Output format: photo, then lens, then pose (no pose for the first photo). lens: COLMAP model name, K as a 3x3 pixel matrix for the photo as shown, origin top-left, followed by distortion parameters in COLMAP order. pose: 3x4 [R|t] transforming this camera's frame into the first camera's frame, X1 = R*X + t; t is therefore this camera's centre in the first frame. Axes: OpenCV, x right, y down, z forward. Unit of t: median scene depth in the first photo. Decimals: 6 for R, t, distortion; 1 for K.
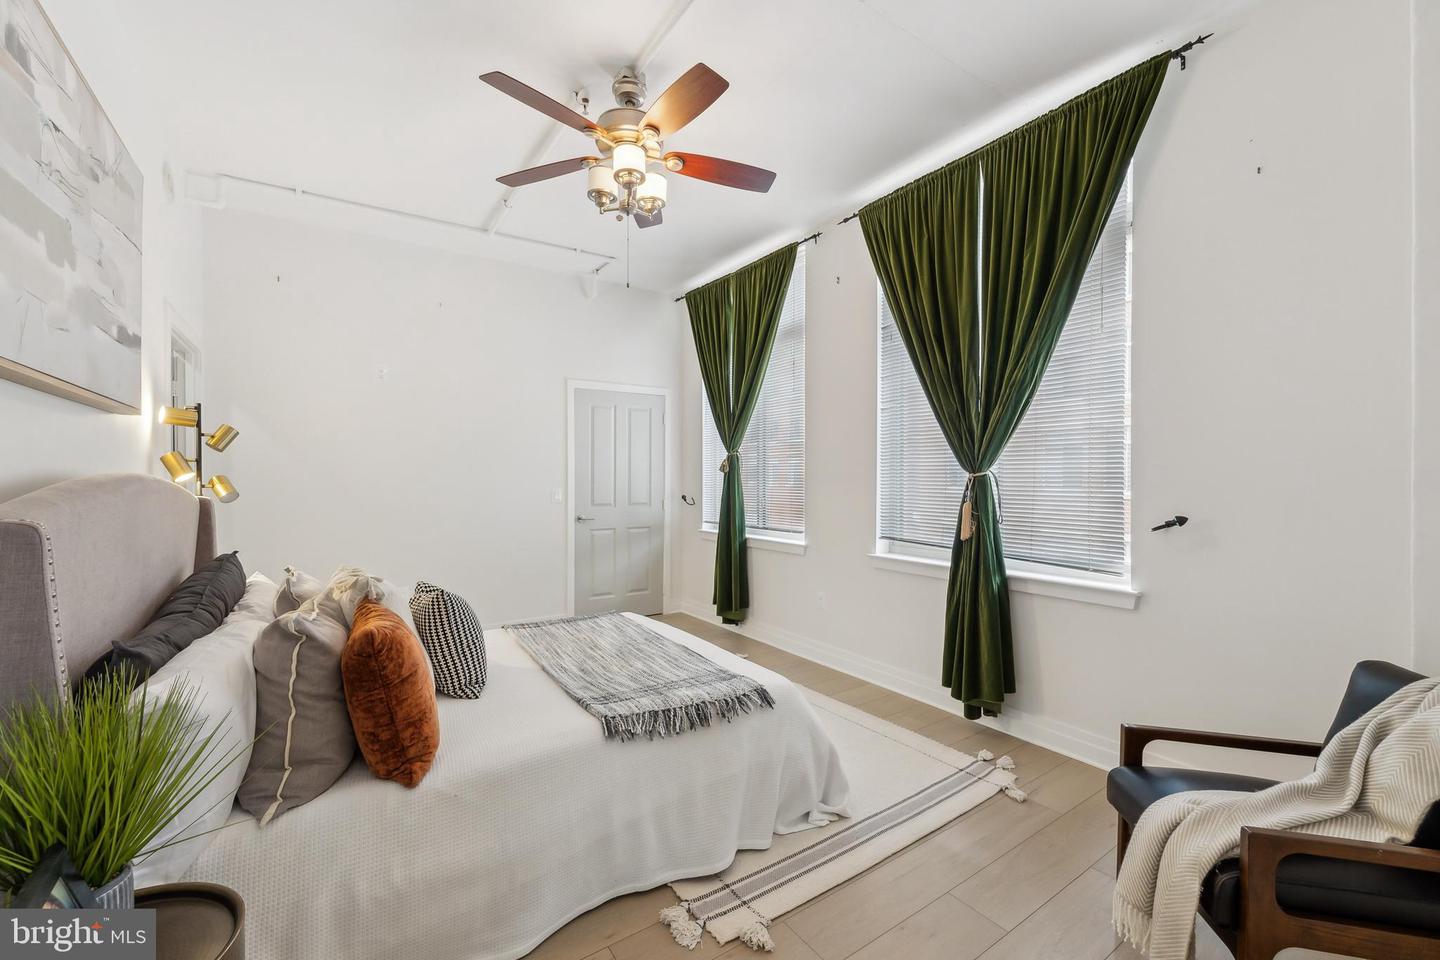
lens RADIAL K [[589.8, 0, 717.2], [0, 589.8, 479.5], [0, 0, 1]] dist [-0.000641, -0.000158]
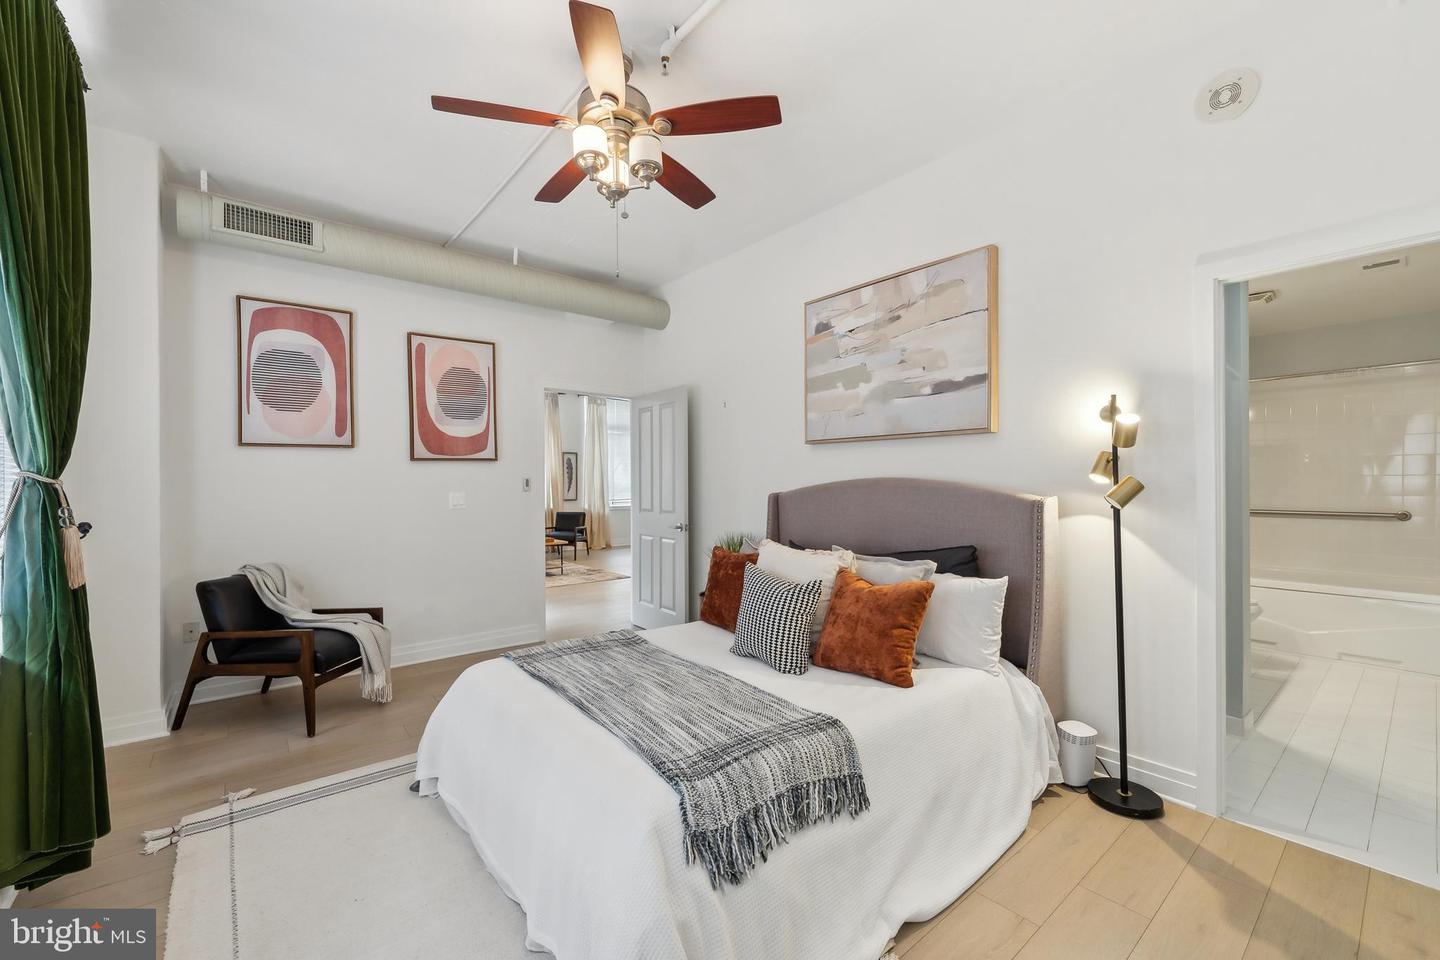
lens RADIAL K [[589.8, 0, 717.2], [0, 589.8, 479.5], [0, 0, 1]] dist [-0.000641, -0.000158]
pose [[-0.995663, -0.002342, -0.092999, -0.216454], [-0.002298, 0.999997, -0.000575, -0.008447], [0.093000, -0.000359, -0.995666, 1.949024]]
